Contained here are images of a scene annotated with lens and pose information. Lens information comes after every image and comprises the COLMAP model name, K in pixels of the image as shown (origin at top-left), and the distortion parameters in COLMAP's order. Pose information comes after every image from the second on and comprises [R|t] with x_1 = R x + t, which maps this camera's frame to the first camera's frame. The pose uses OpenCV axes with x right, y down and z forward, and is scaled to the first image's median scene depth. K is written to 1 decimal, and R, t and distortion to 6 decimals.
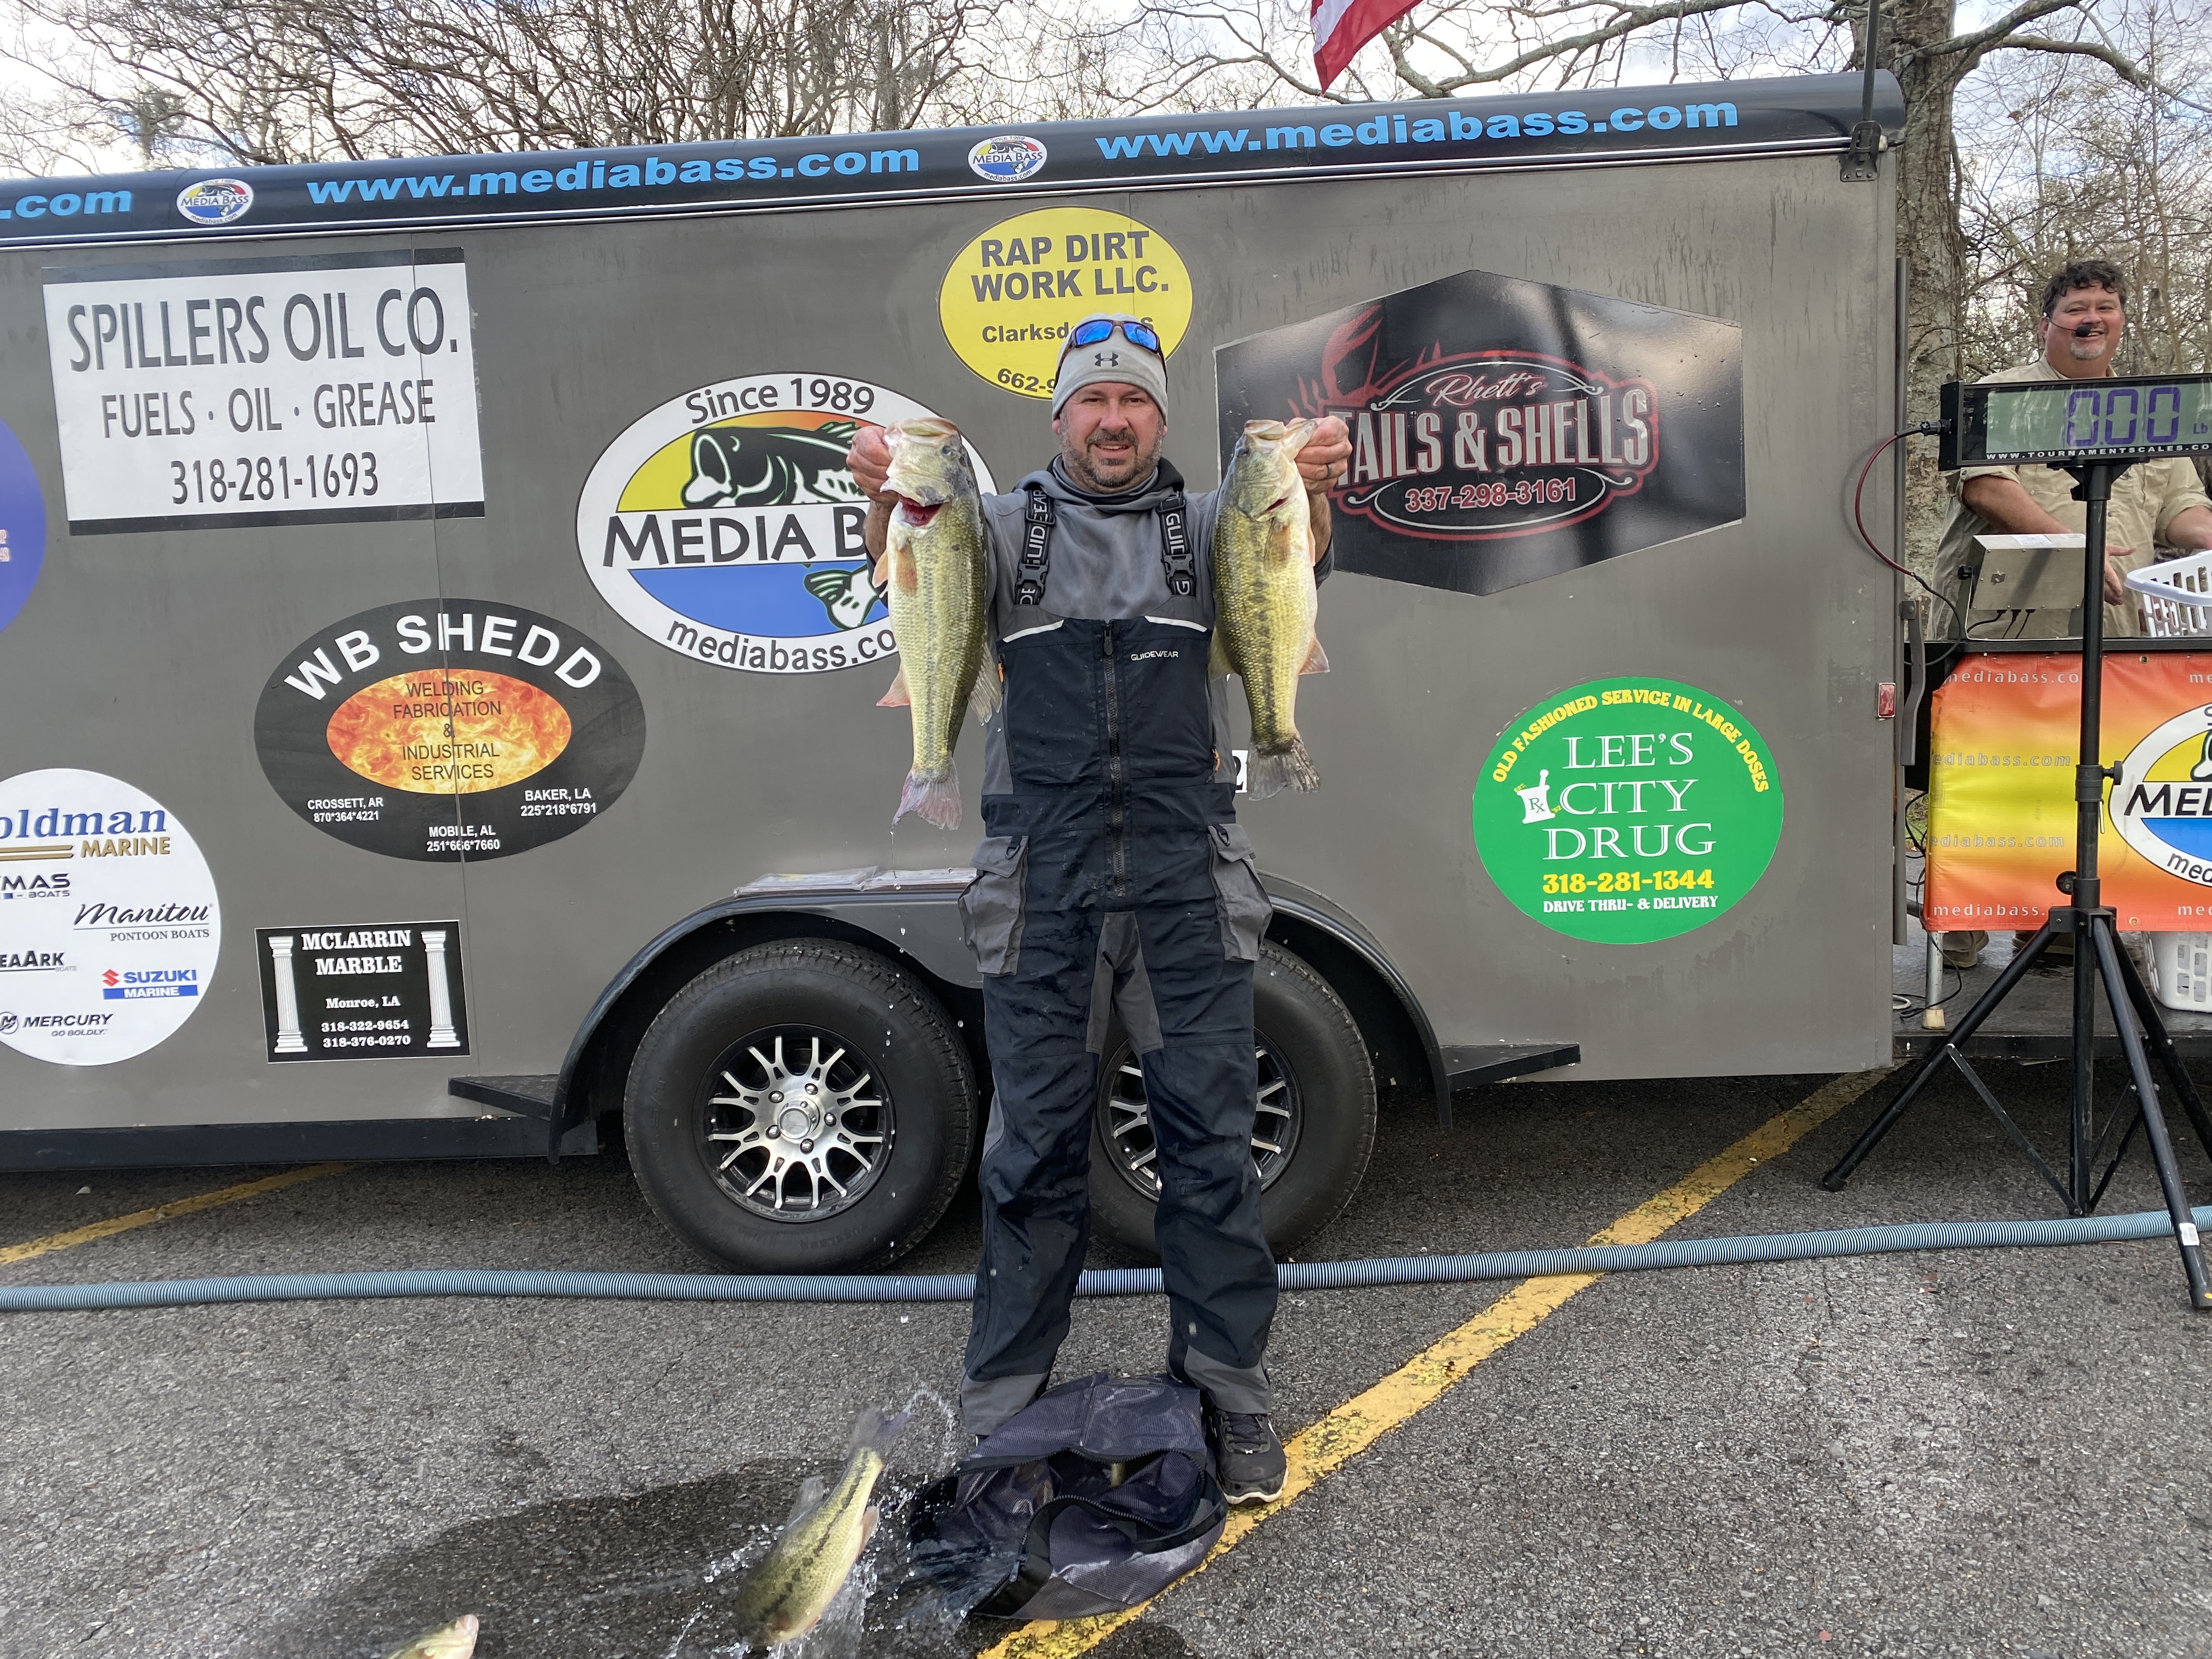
lens RADIAL K [[1677.5, 0, 1105.3], [0, 1677.5, 819.9], [0, 0, 1]] dist [0.015094, -0.005127]
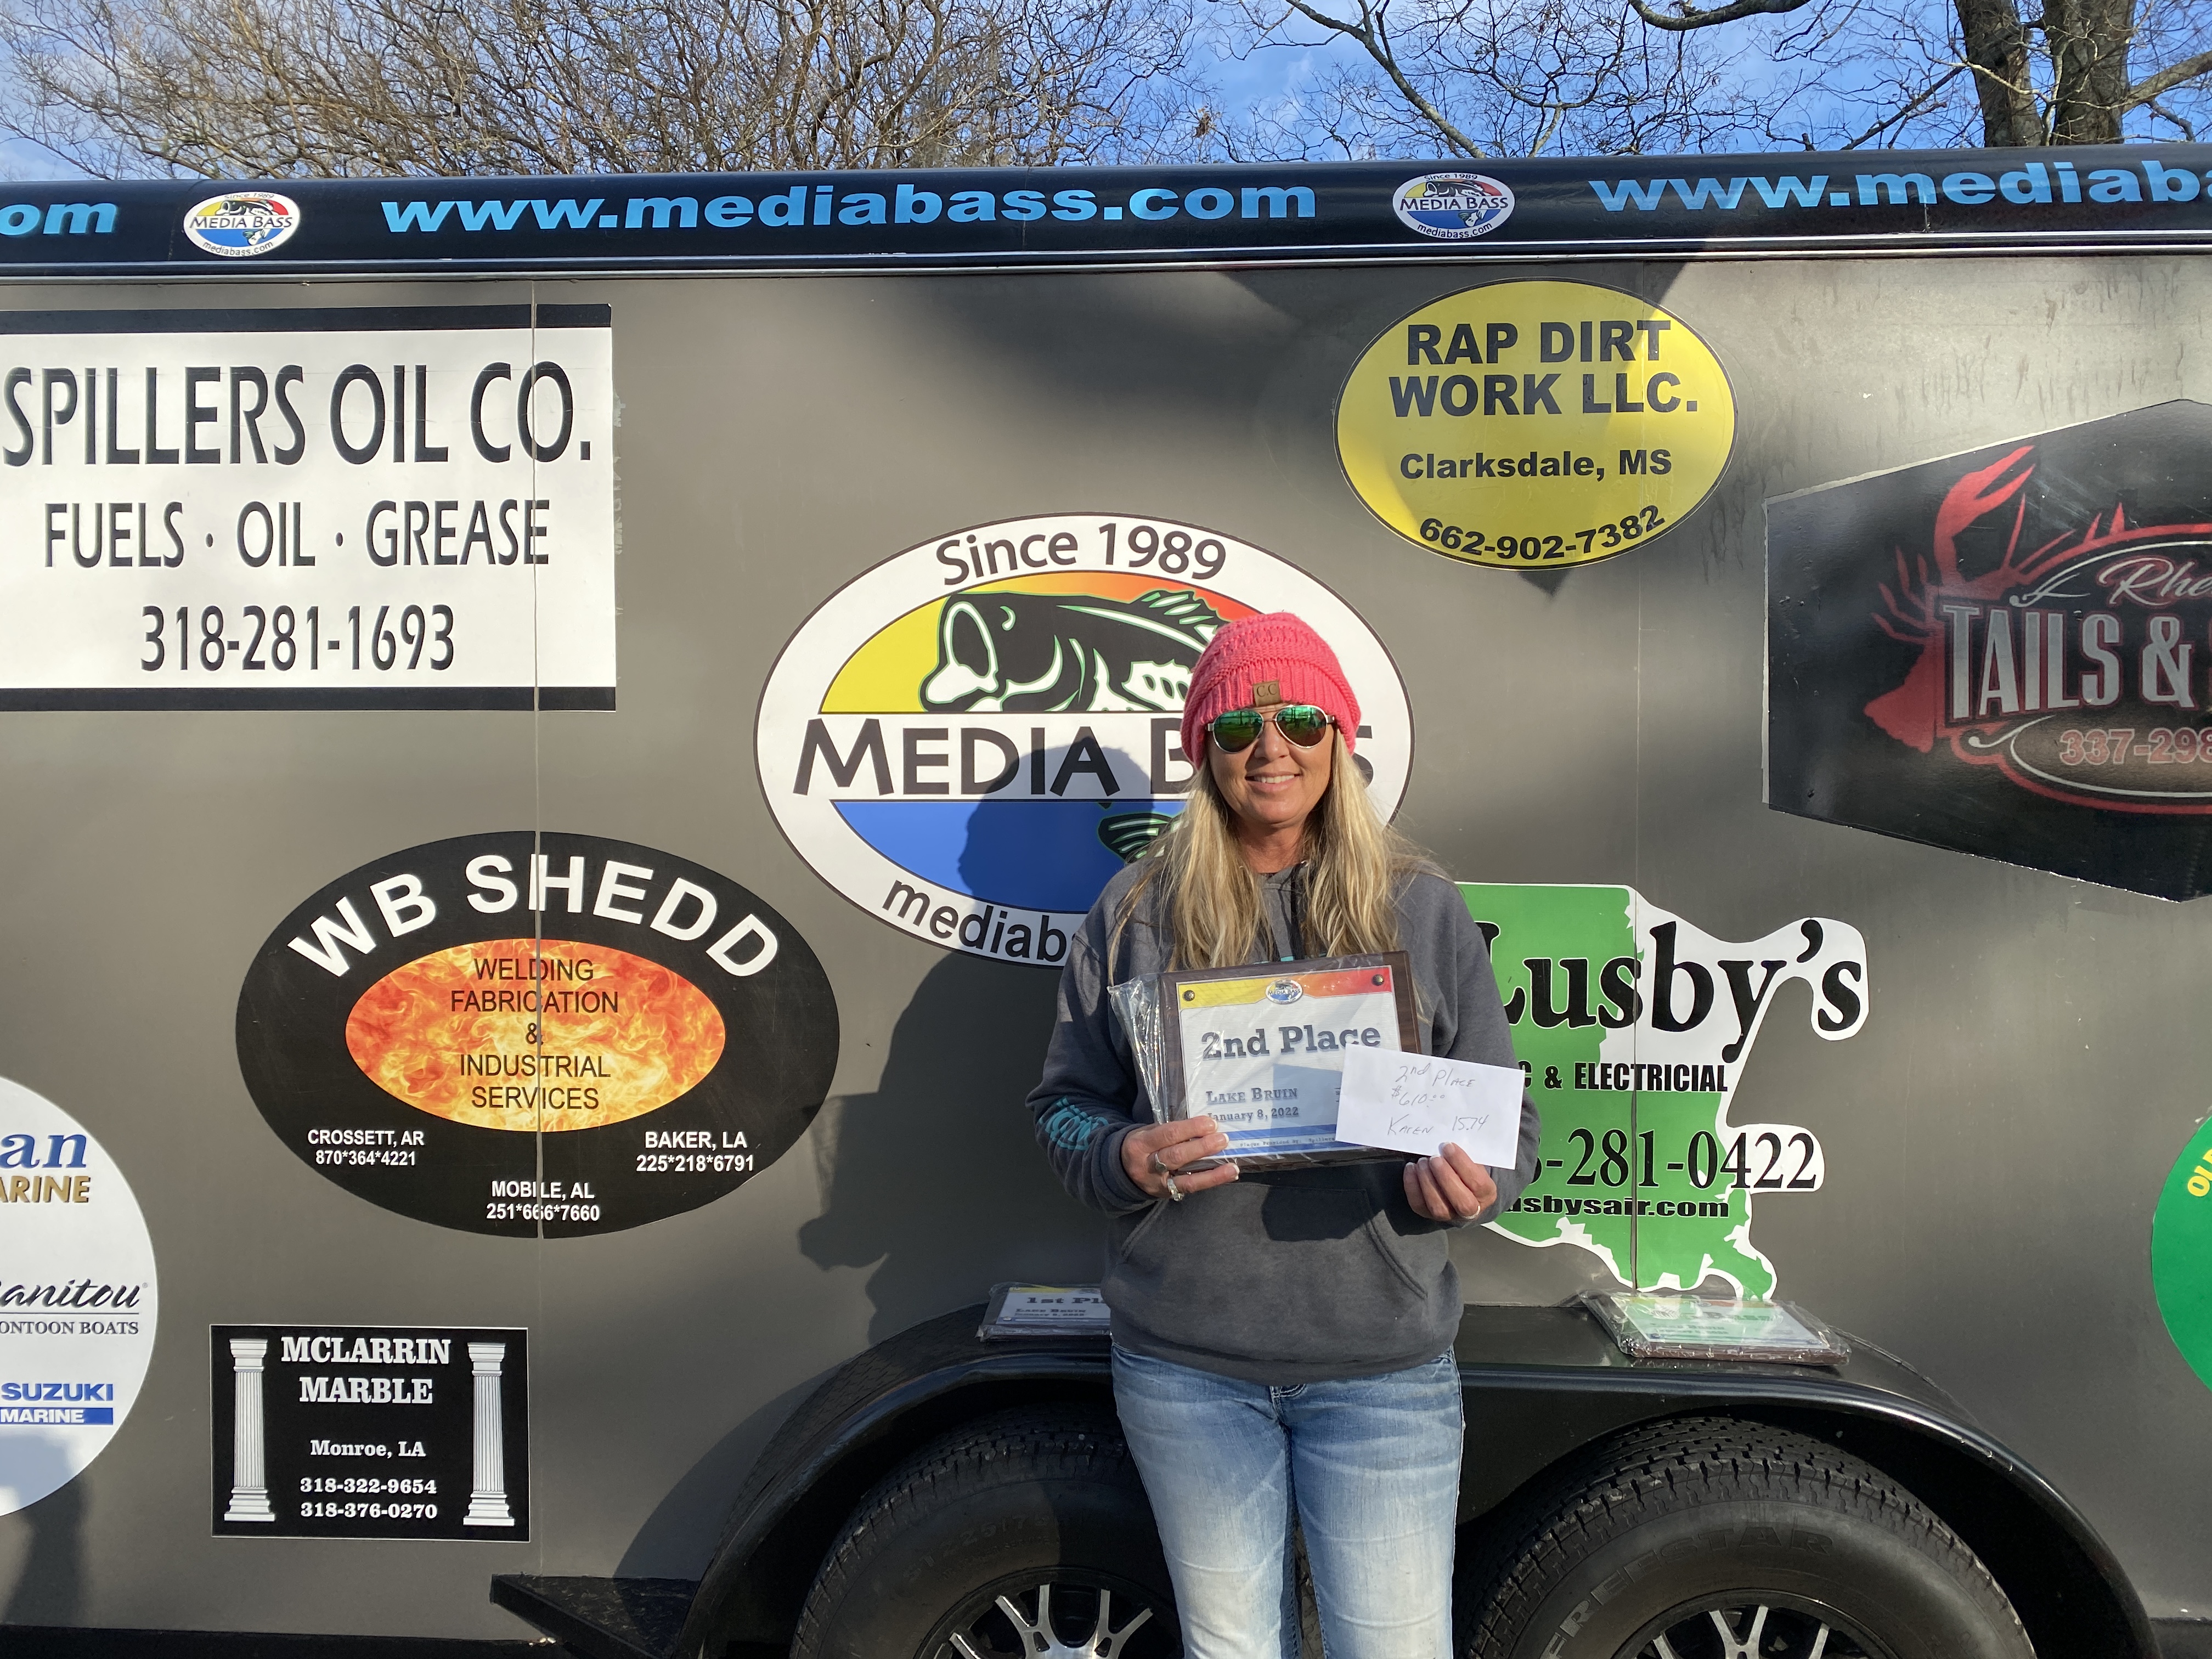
lens RADIAL K [[1677.5, 0, 1105.3], [0, 1677.5, 819.9], [0, 0, 1]] dist [0.015094, -0.005127]
pose [[0.999071, 0.042742, -0.005421, -0.174309], [-0.043031, 0.996186, -0.075910, -0.097036], [0.002156, 0.076073, 0.997100, 0.356427]]
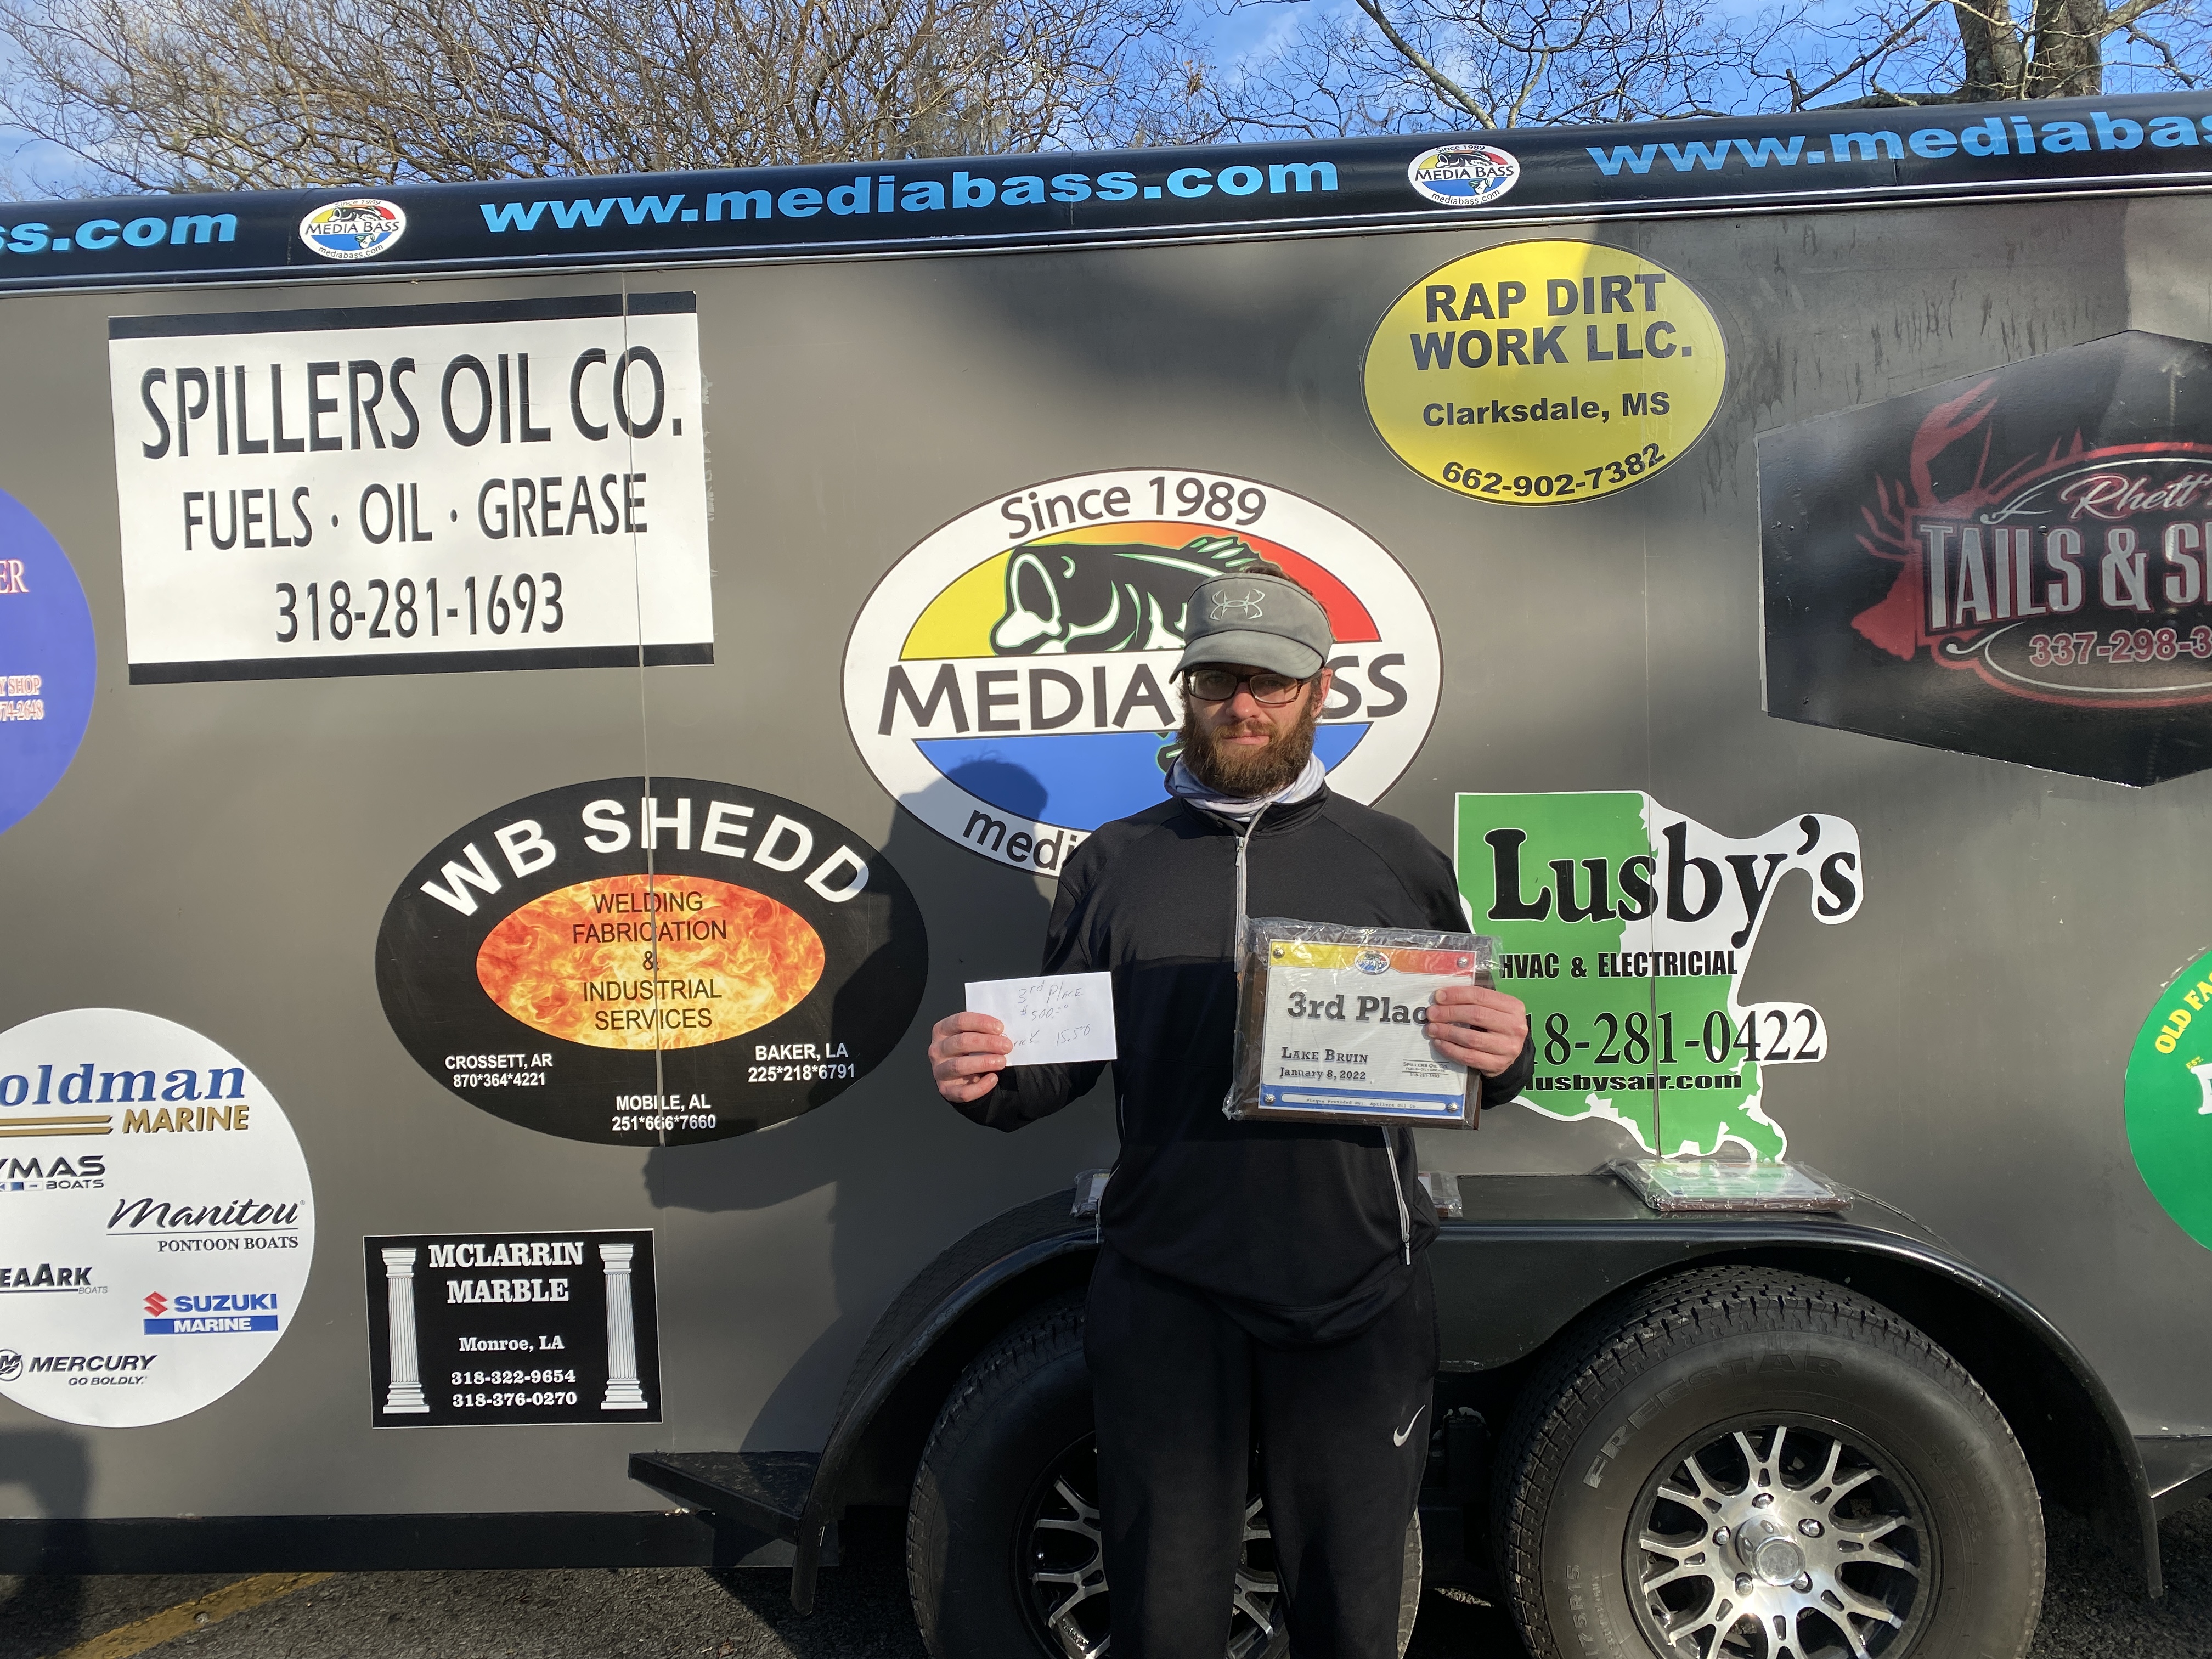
lens RADIAL K [[1677.5, 0, 1105.3], [0, 1677.5, 819.9], [0, 0, 1]] dist [0.015094, -0.005127]
pose [[0.999959, 0.008656, -0.002466, -0.200530], [-0.008793, 0.997985, -0.062839, -0.070997], [0.001918, 0.062858, 0.998021, 0.294874]]
